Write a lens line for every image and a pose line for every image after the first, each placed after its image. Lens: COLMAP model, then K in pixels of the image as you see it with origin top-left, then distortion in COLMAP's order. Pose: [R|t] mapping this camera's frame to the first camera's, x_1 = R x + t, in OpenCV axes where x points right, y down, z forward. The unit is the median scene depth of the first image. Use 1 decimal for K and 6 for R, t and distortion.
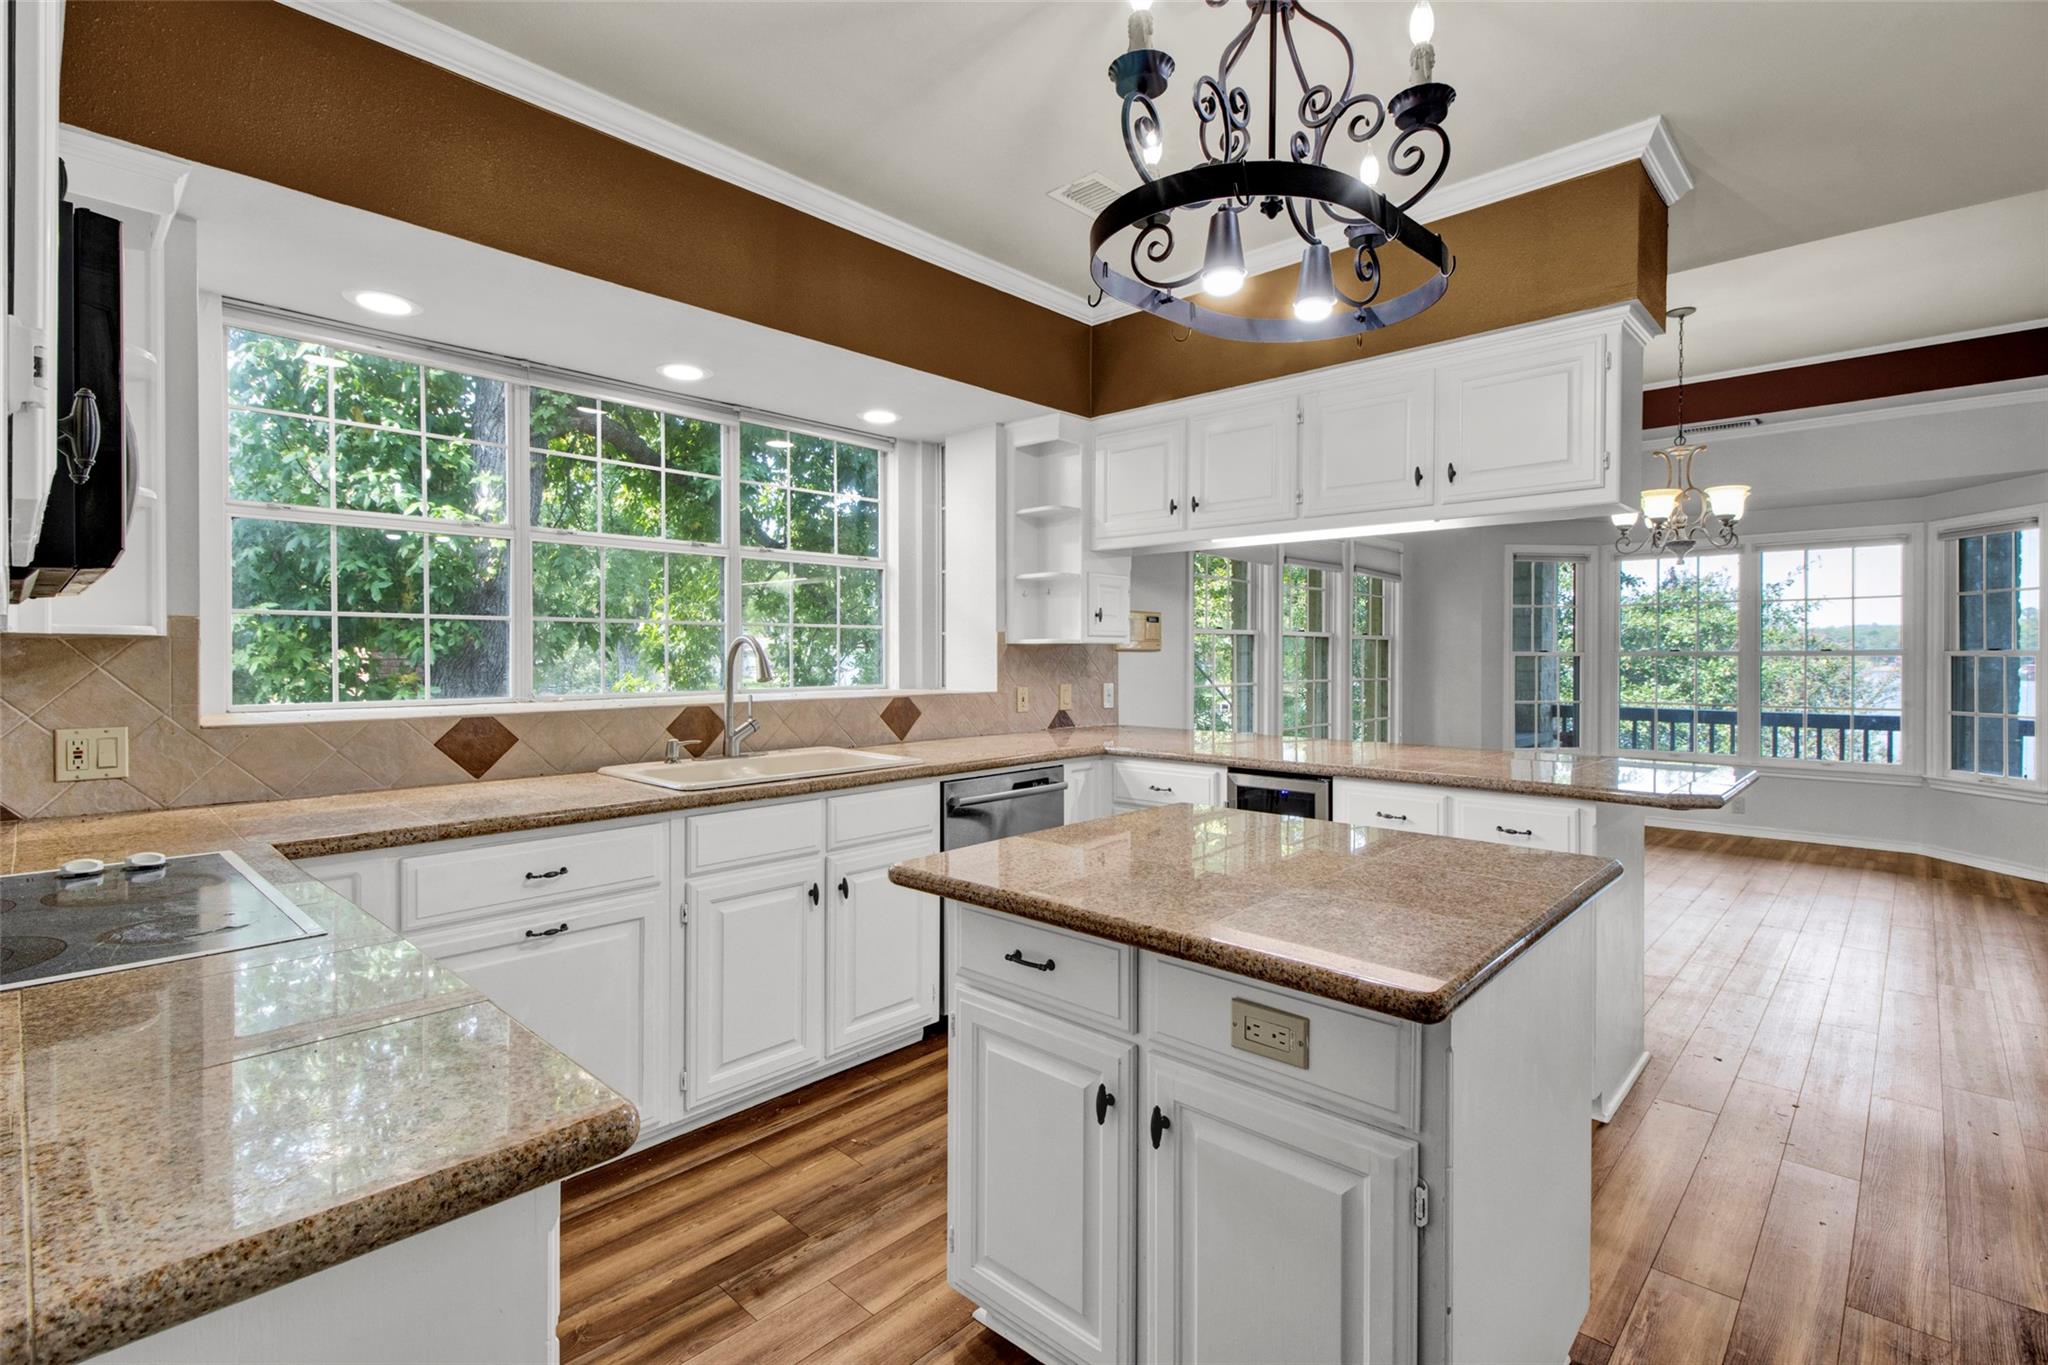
lens RADIAL K [[960.4, 0, 1024.8], [0, 960.4, 658.1], [0, 0, 1]] dist [0.016137, -0.008891]
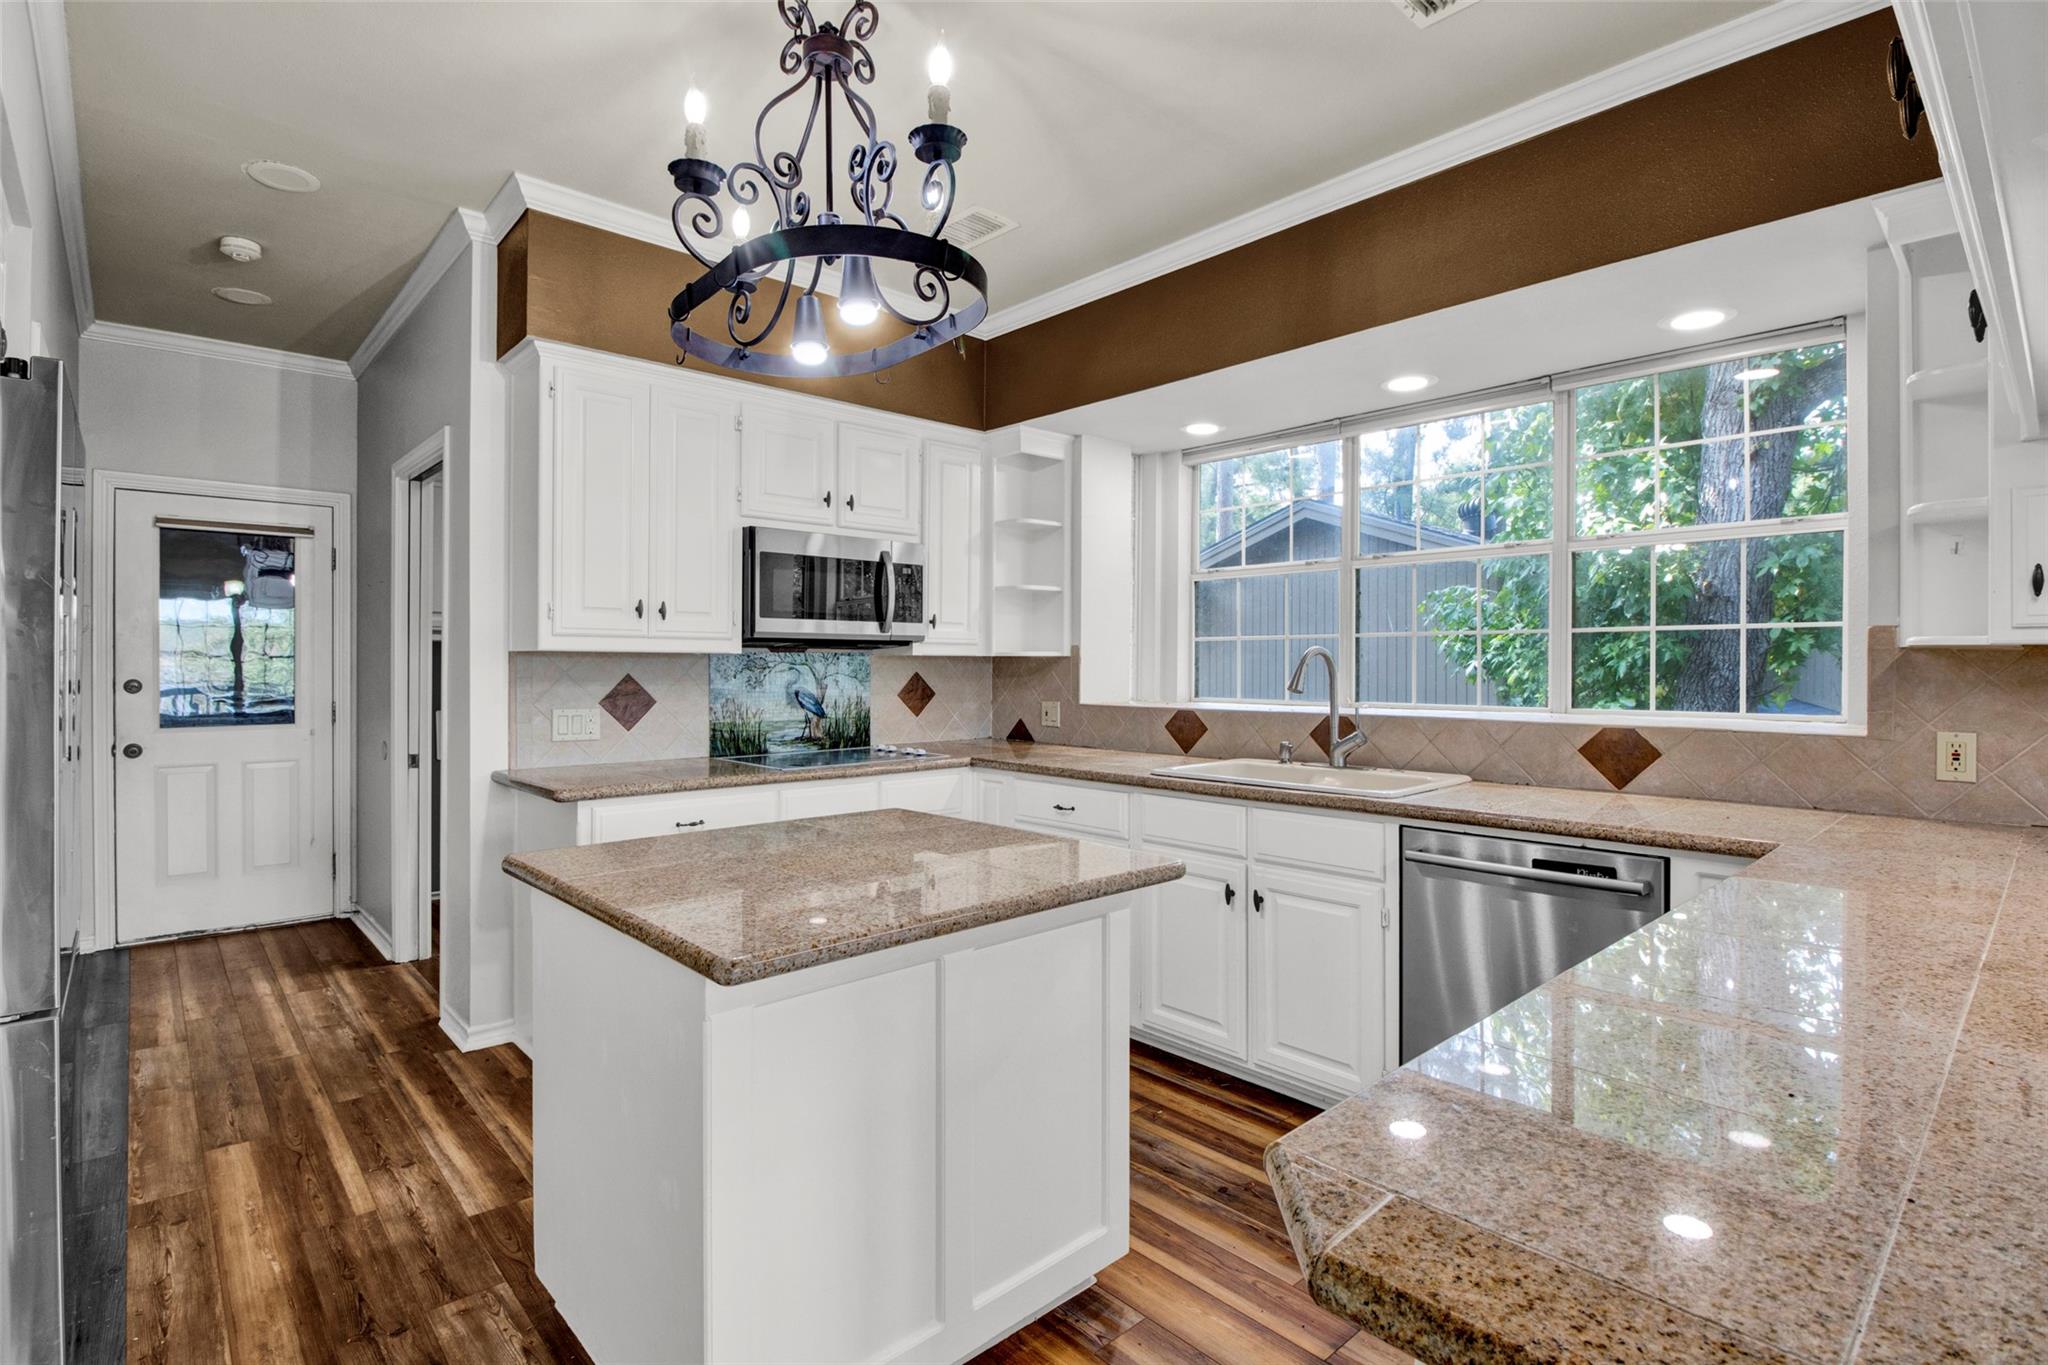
lens RADIAL K [[960.4, 0, 1020.3], [0, 960.4, 667.4], [0, 0, 1]] dist [0.016137, -0.008891]
pose [[-0.075256, 0.002877, -0.997160, 0.653187], [-0.005027, 0.999982, 0.003264, -0.003841], [0.997152, 0.005259, -0.075240, 0.655274]]
